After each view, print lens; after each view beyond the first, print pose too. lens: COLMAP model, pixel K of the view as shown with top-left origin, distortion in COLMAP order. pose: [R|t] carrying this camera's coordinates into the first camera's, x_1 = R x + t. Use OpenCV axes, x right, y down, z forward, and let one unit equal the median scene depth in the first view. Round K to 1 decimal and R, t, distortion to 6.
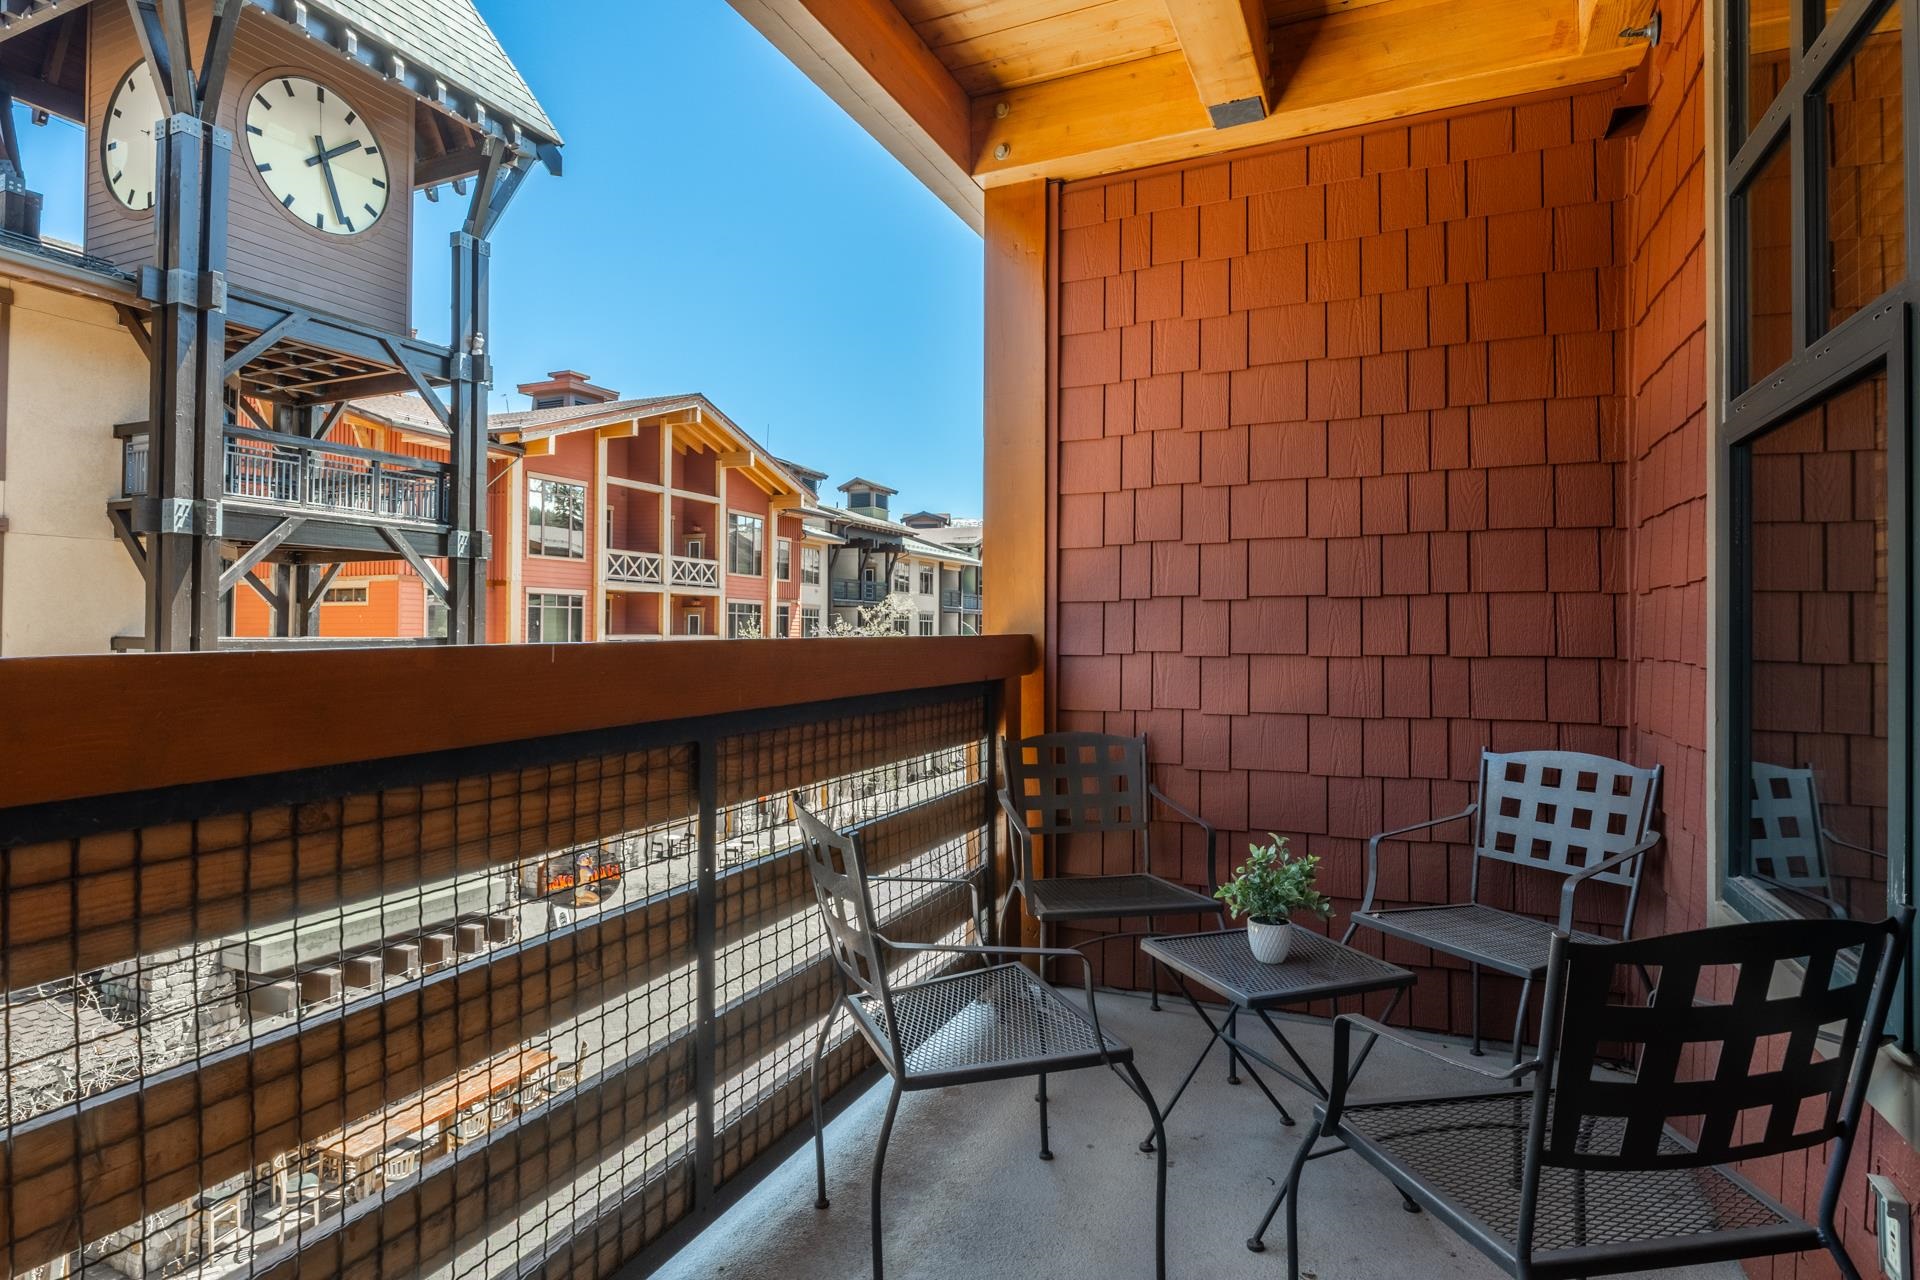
lens RADIAL K [[1023.0, 0, 961.1], [0, 1023.0, 629.6], [0, 0, 1]] dist [-0.003433, -0.001005]
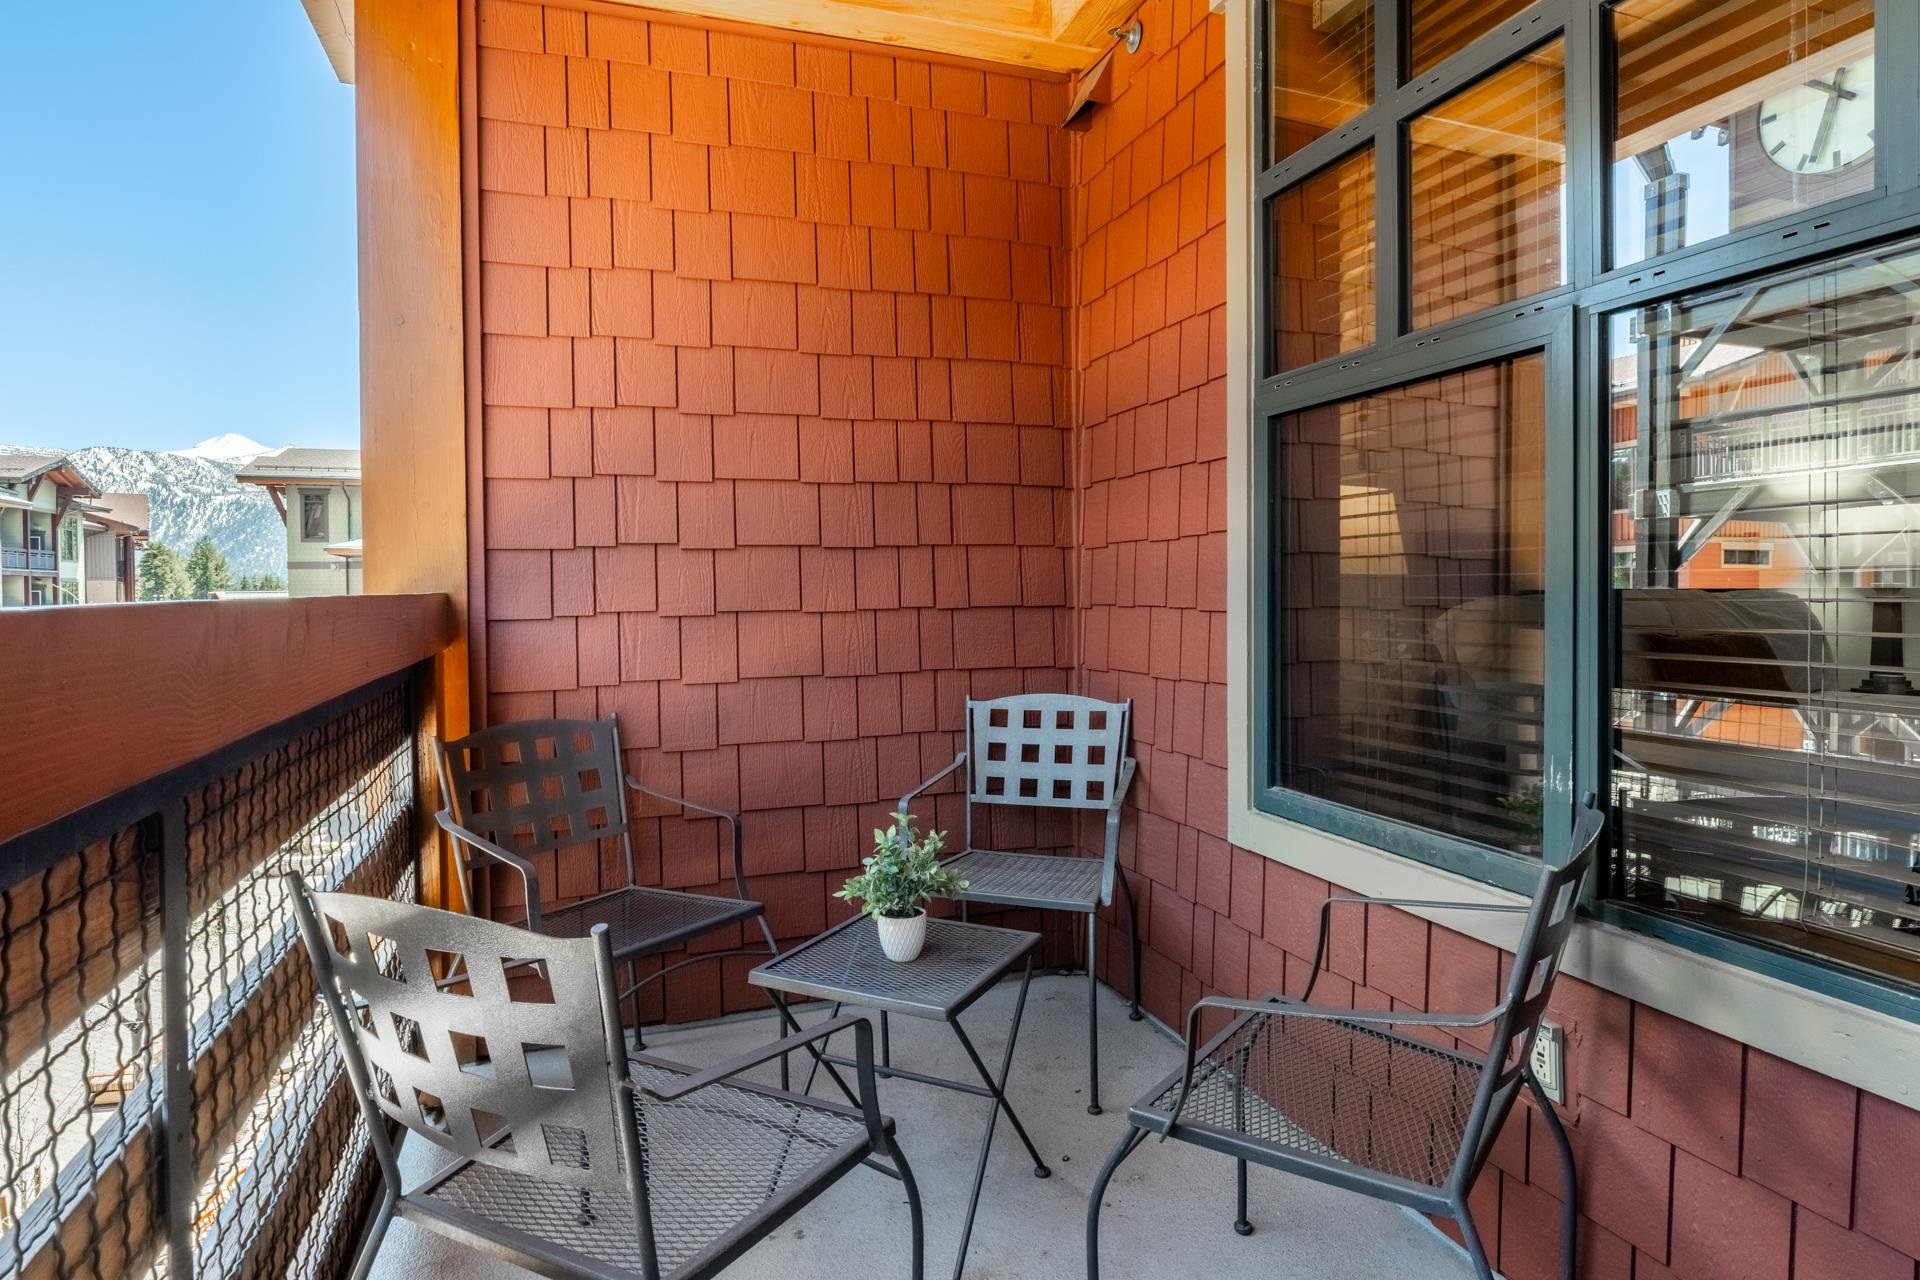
lens RADIAL K [[1041.2, 0, 960.2], [0, 1041.2, 612.3], [0, 0, 1]] dist [-0.002819, 0.000013]
pose [[0.726802, -0.026480, 0.686336, -0.196670], [0.010890, 0.999575, 0.027033, 0.002819], [-0.686761, -0.012174, 0.726782, 0.236331]]
